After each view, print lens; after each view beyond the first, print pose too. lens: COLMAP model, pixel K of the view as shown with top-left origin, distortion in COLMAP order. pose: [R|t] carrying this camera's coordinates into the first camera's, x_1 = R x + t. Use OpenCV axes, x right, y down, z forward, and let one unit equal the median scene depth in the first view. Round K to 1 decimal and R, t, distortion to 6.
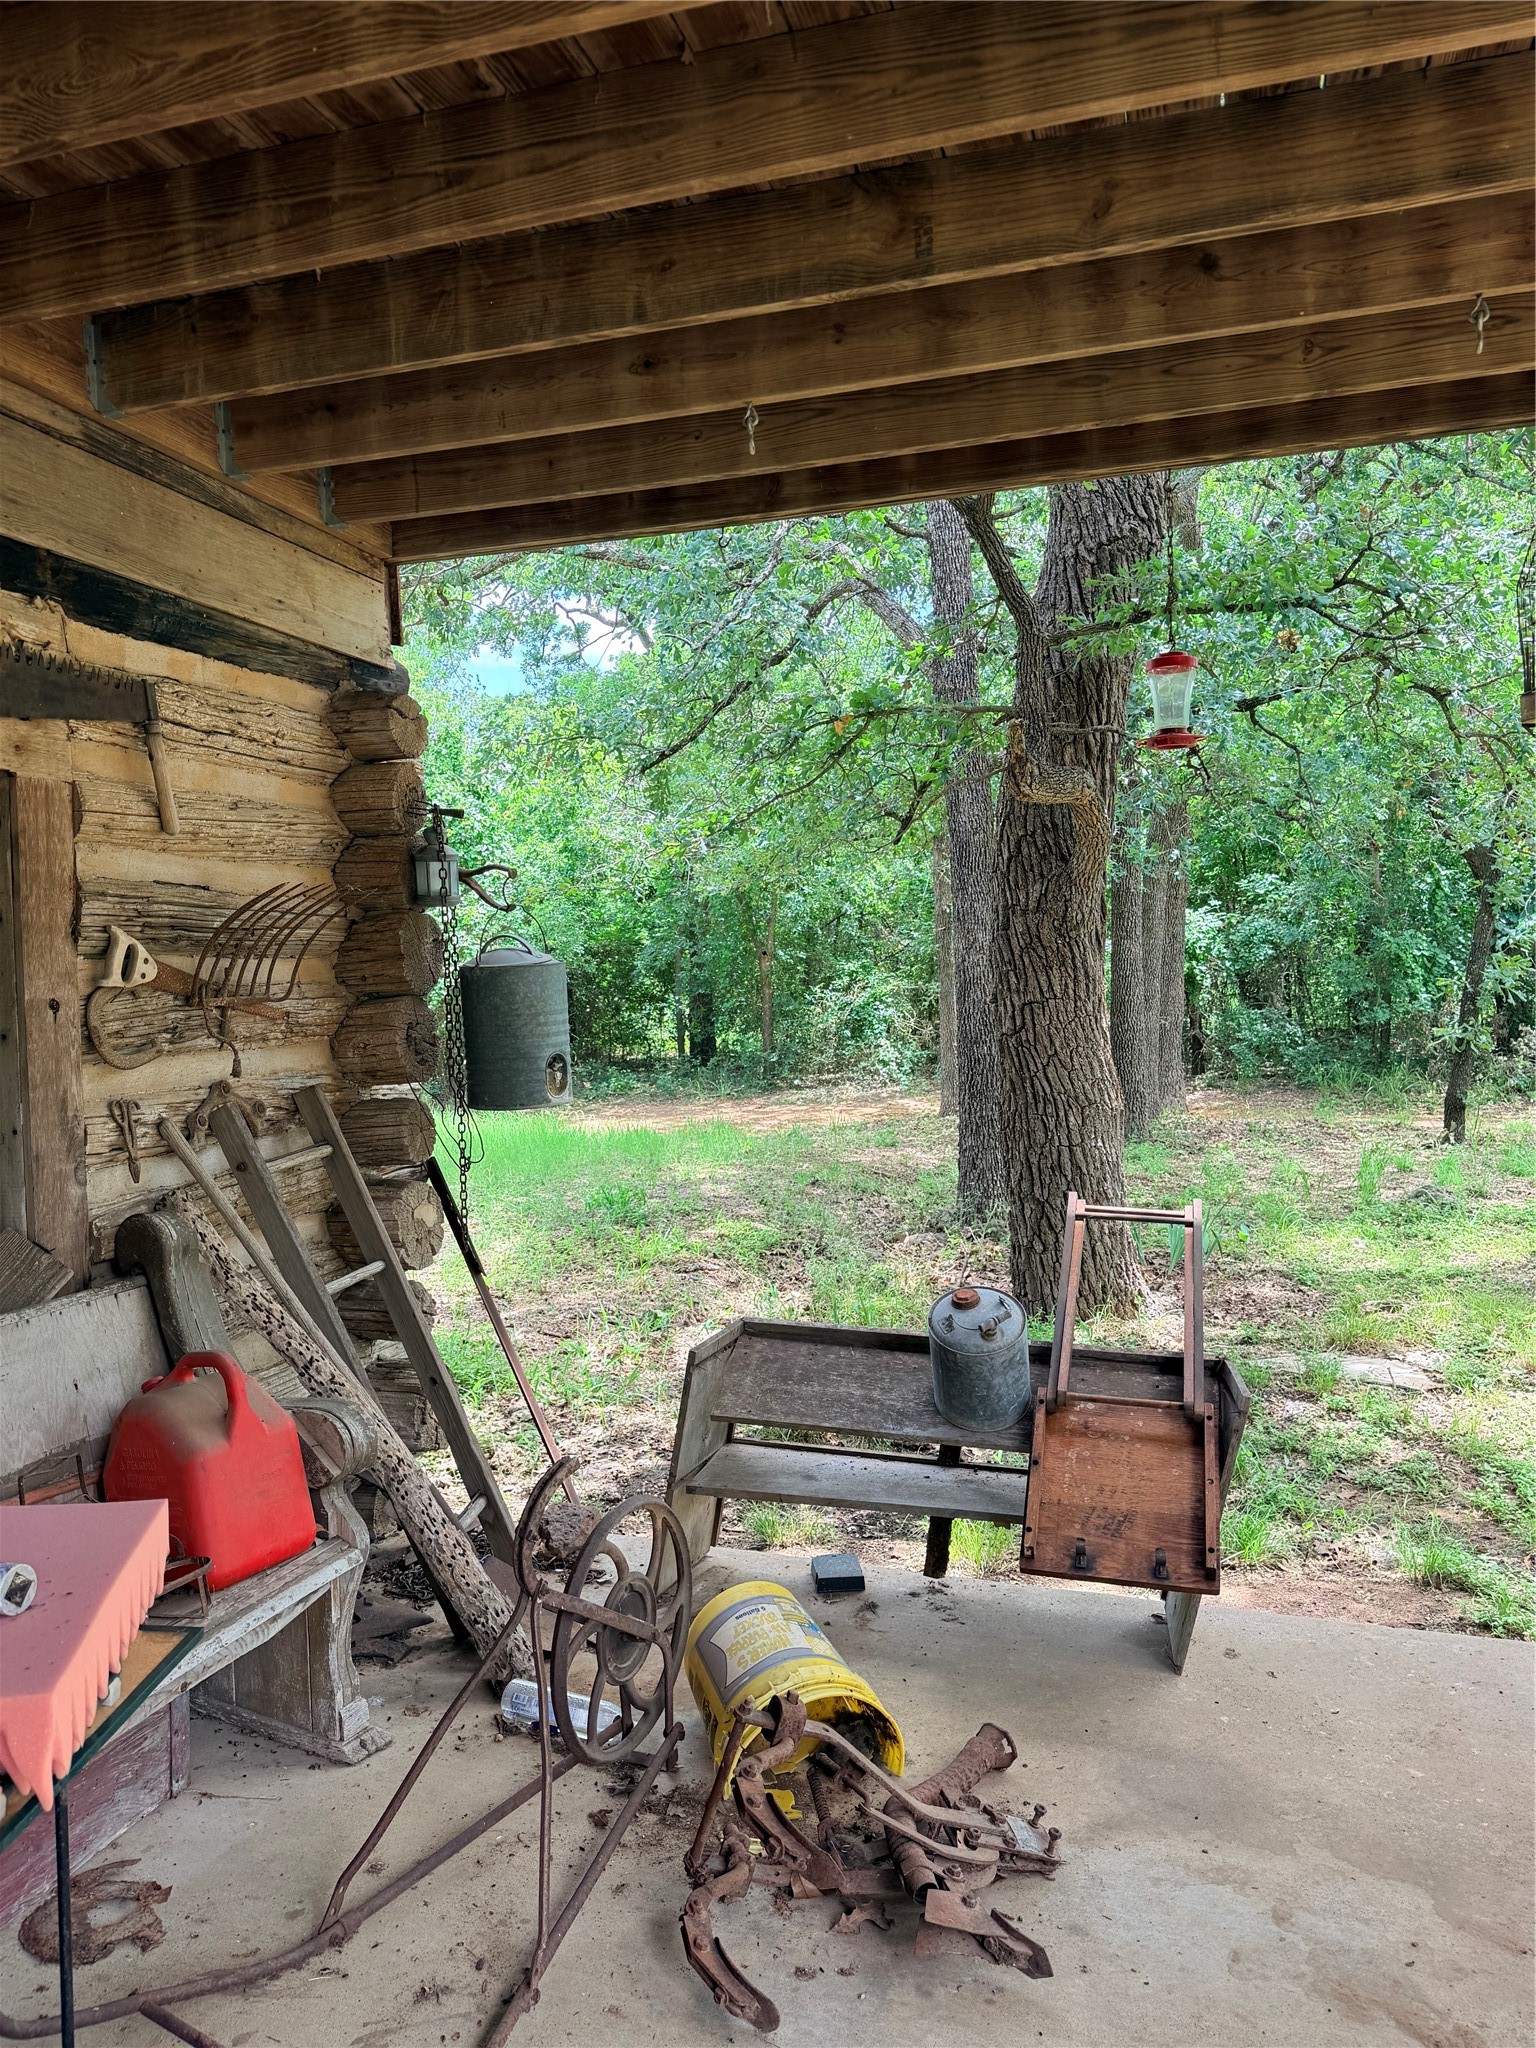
lens RADIAL K [[1526.6, 0, 772.9], [0, 1526.6, 1010.8], [0, 0, 1]] dist [0.107844, -0.001613]
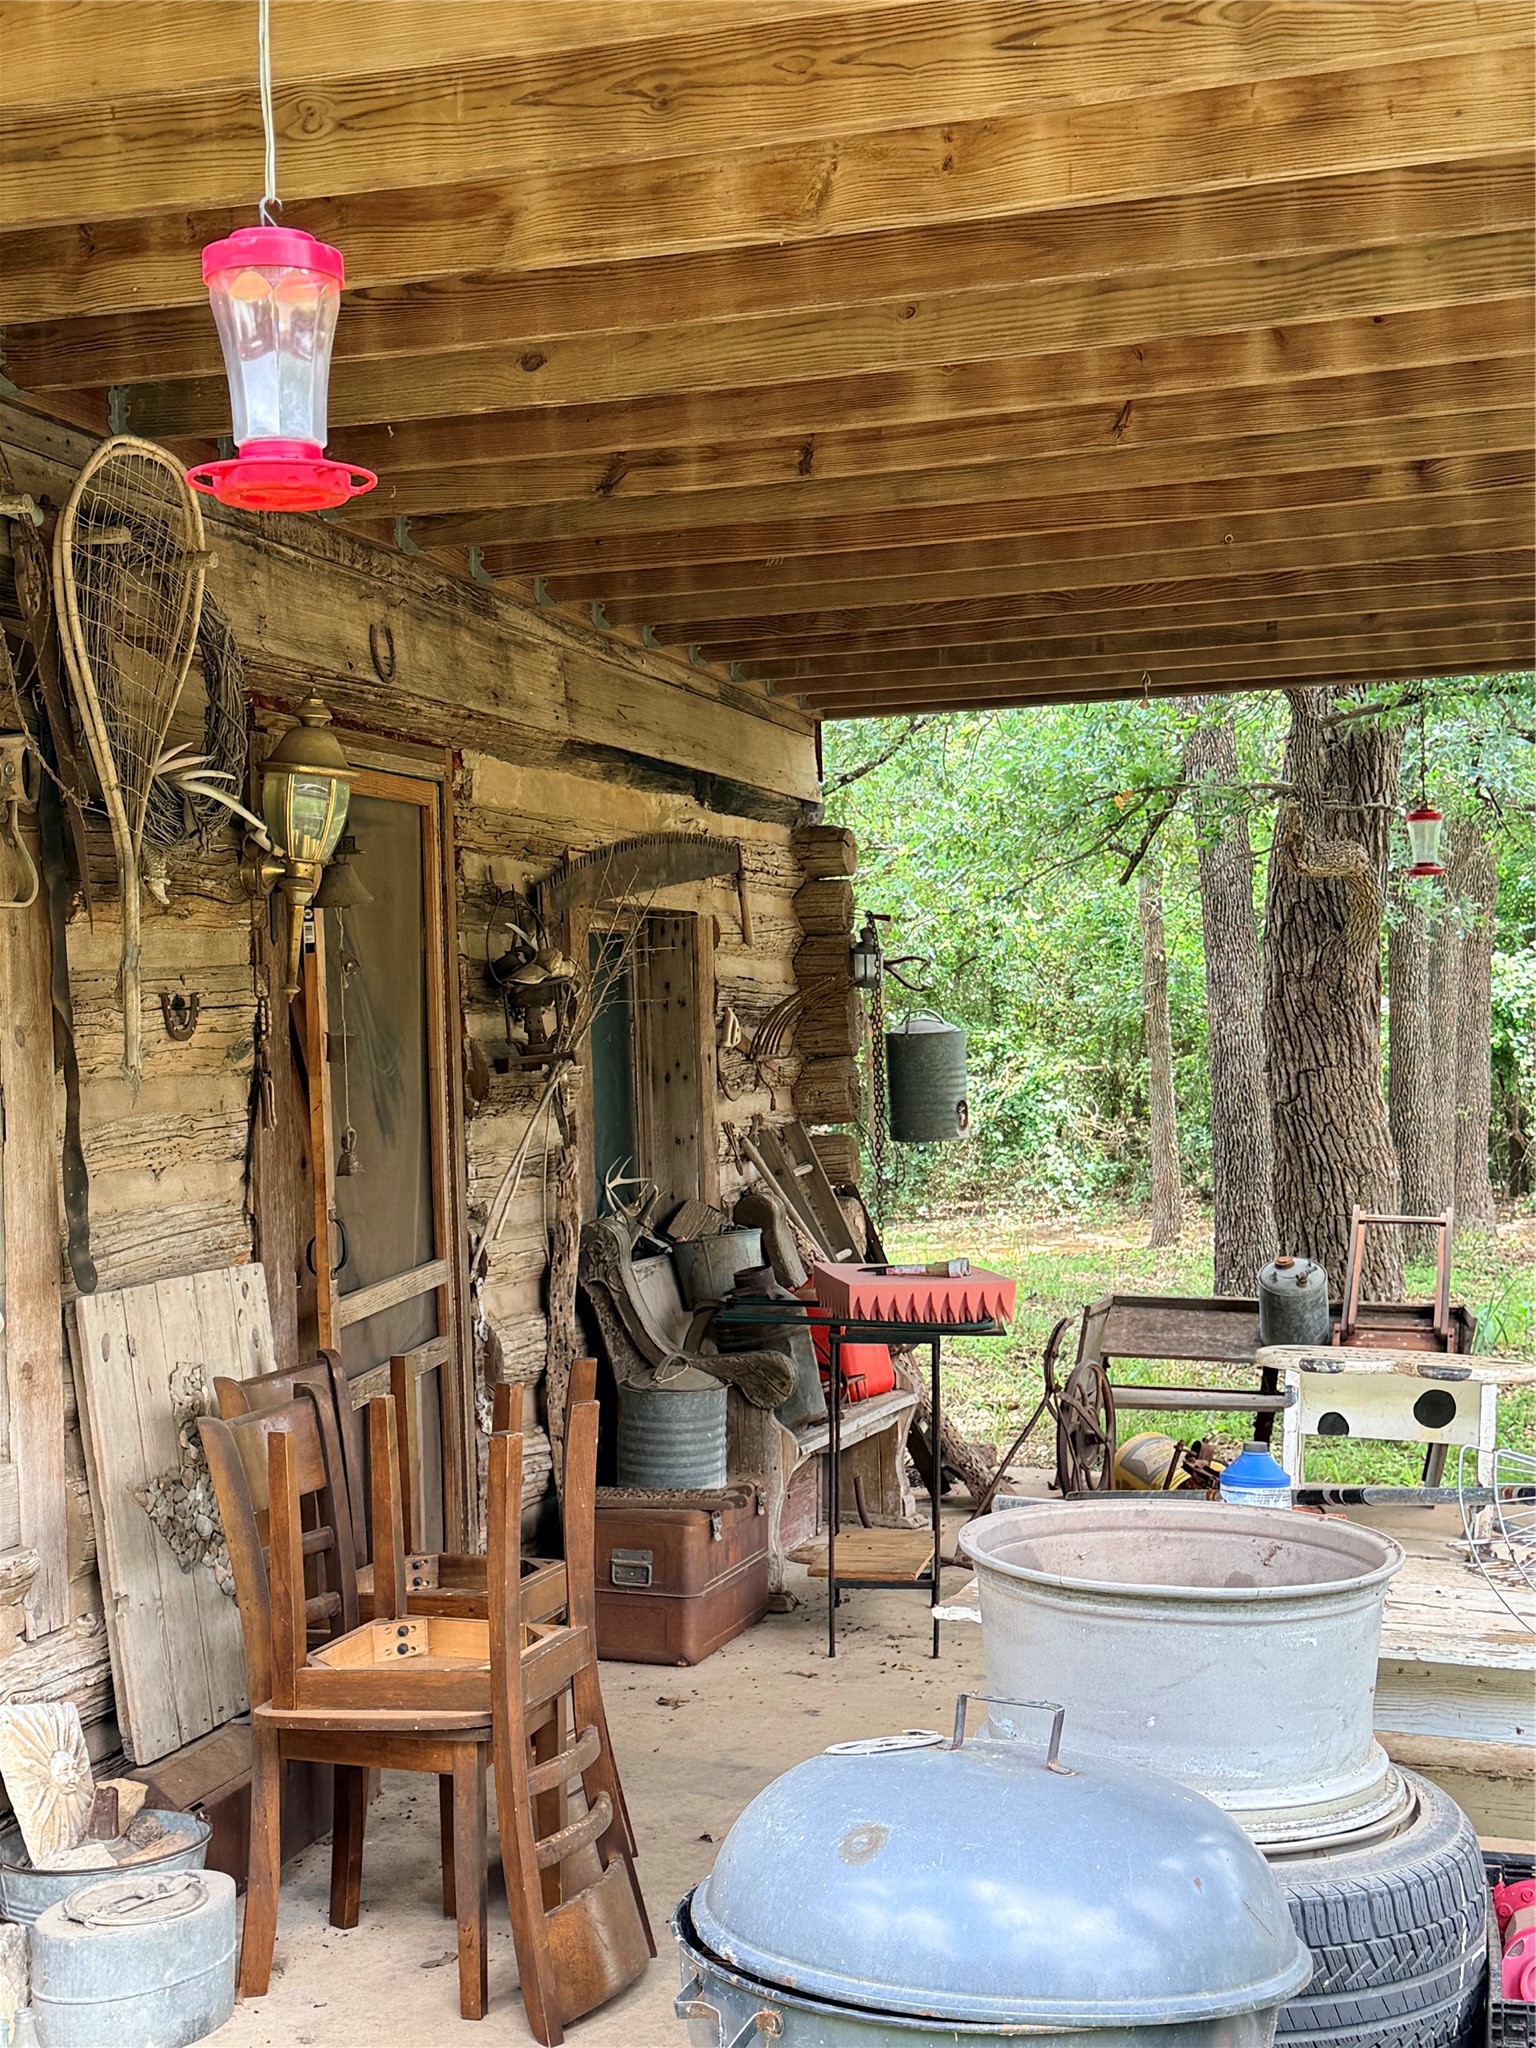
lens RADIAL K [[2748.3, 0, 768.0], [0, 2748.3, 1024.0], [0, 0, 1]] dist [0.028809, 0.007772]
pose [[0.999979, -0.001229, -0.006362, -0.169675], [0.001009, 0.999402, -0.034553, 0.025816], [0.006401, 0.034546, 0.999383, -0.788837]]
